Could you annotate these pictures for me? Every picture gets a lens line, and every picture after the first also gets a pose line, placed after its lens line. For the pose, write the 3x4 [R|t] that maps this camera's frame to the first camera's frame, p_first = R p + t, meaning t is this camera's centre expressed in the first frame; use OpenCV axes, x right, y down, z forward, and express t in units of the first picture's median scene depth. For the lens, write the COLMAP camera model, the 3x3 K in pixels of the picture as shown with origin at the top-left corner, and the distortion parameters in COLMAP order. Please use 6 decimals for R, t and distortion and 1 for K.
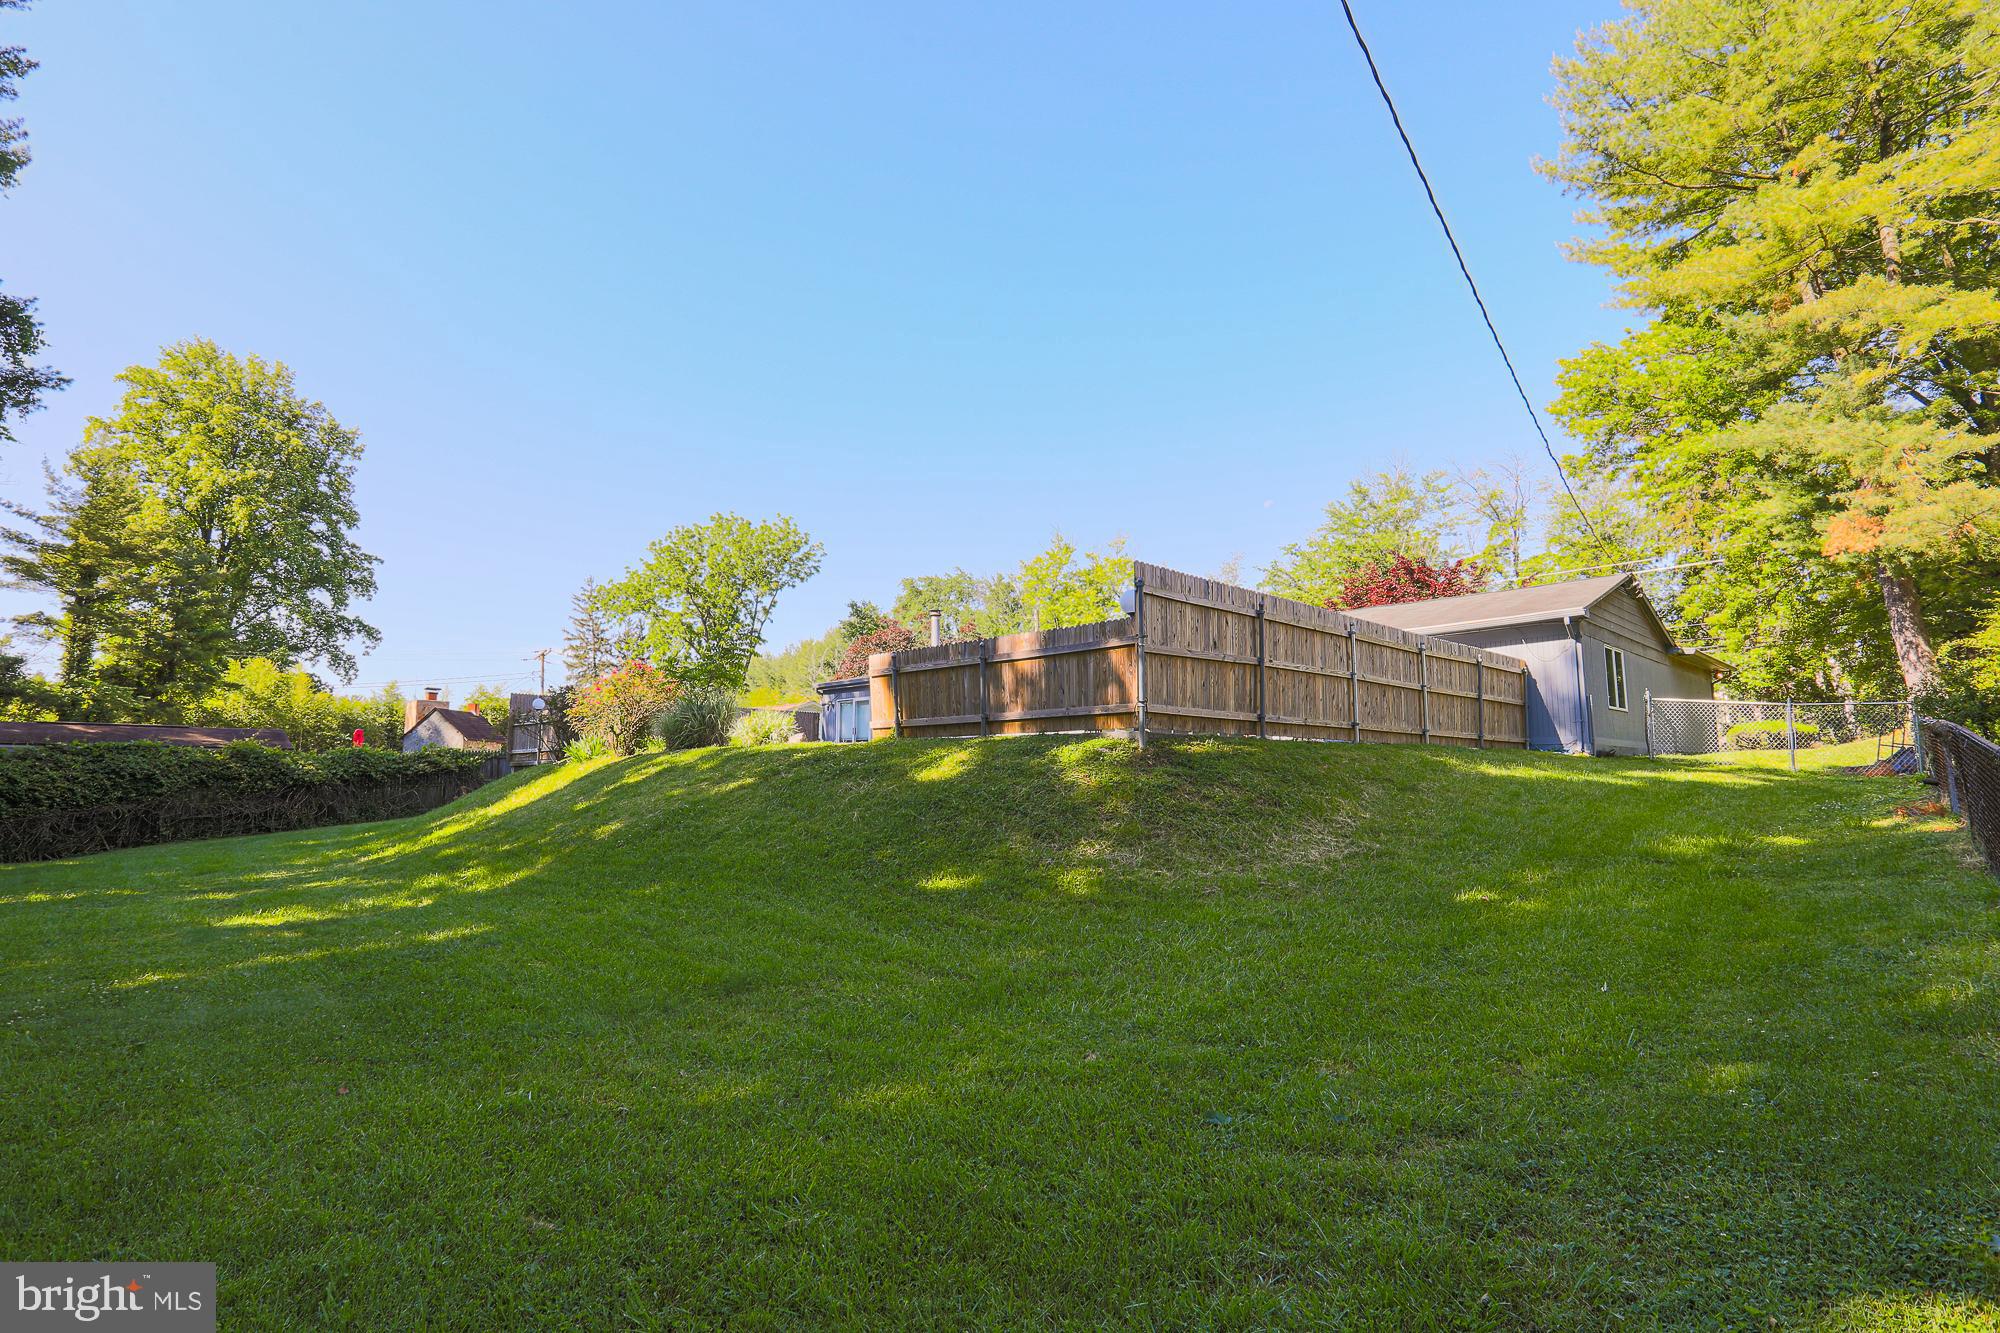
lens RADIAL K [[999.4, 0, 993.0], [0, 999.4, 662.8], [0, 0, 1]] dist [-0.042588, 0.012023]
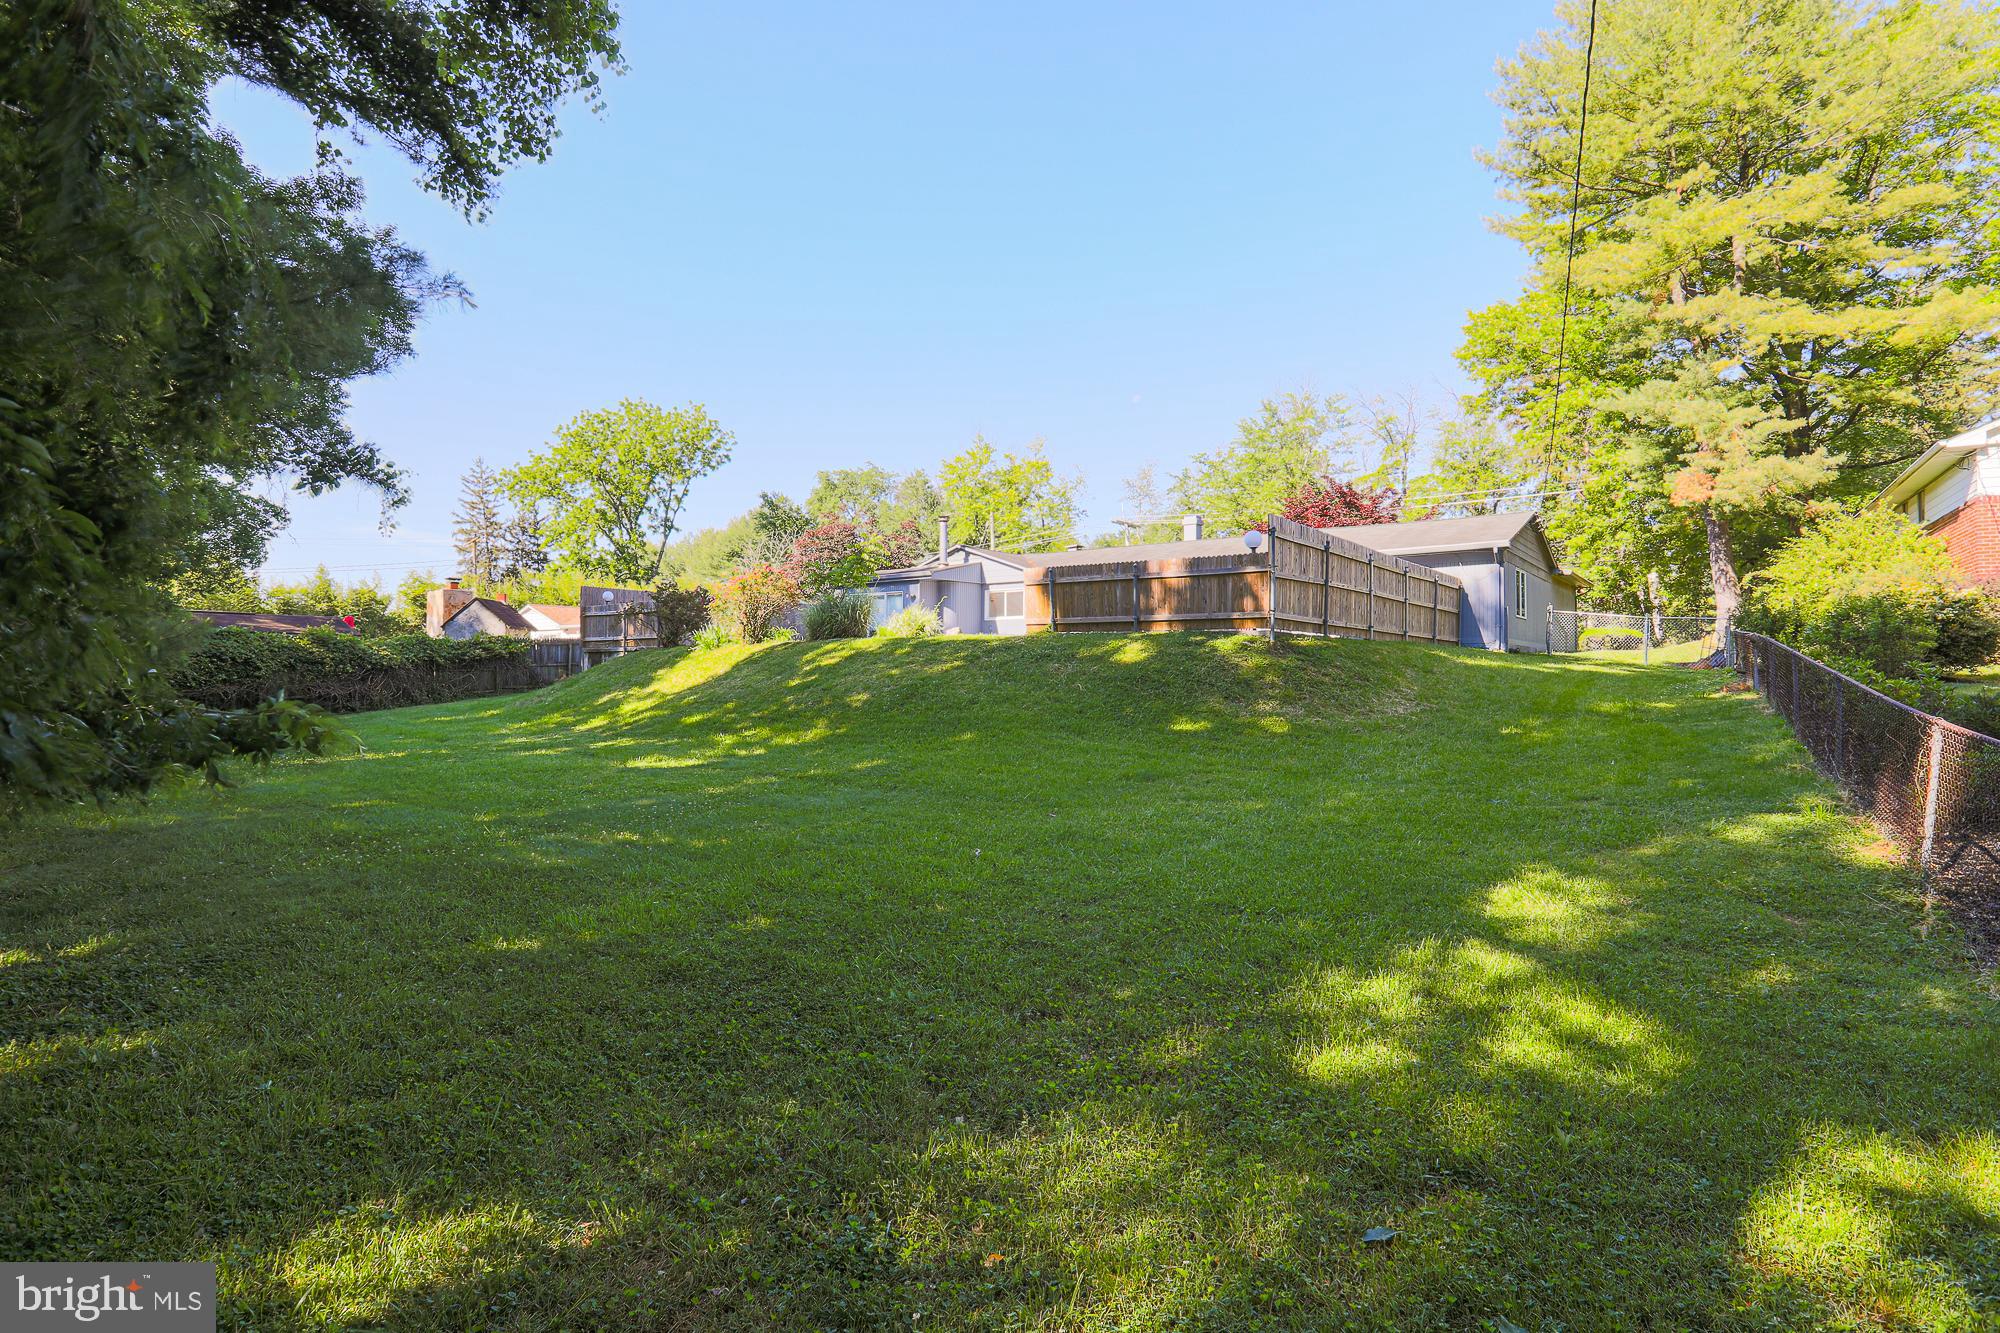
lens RADIAL K [[999.4, 0, 1006.4], [0, 999.4, 669.4], [0, 0, 1]] dist [-0.042588, 0.012023]
pose [[0.989525, 0.007114, 0.144189, -0.197661], [-0.023543, 0.993366, 0.112563, -0.013501], [-0.142432, -0.114778, 0.983127, -0.174357]]
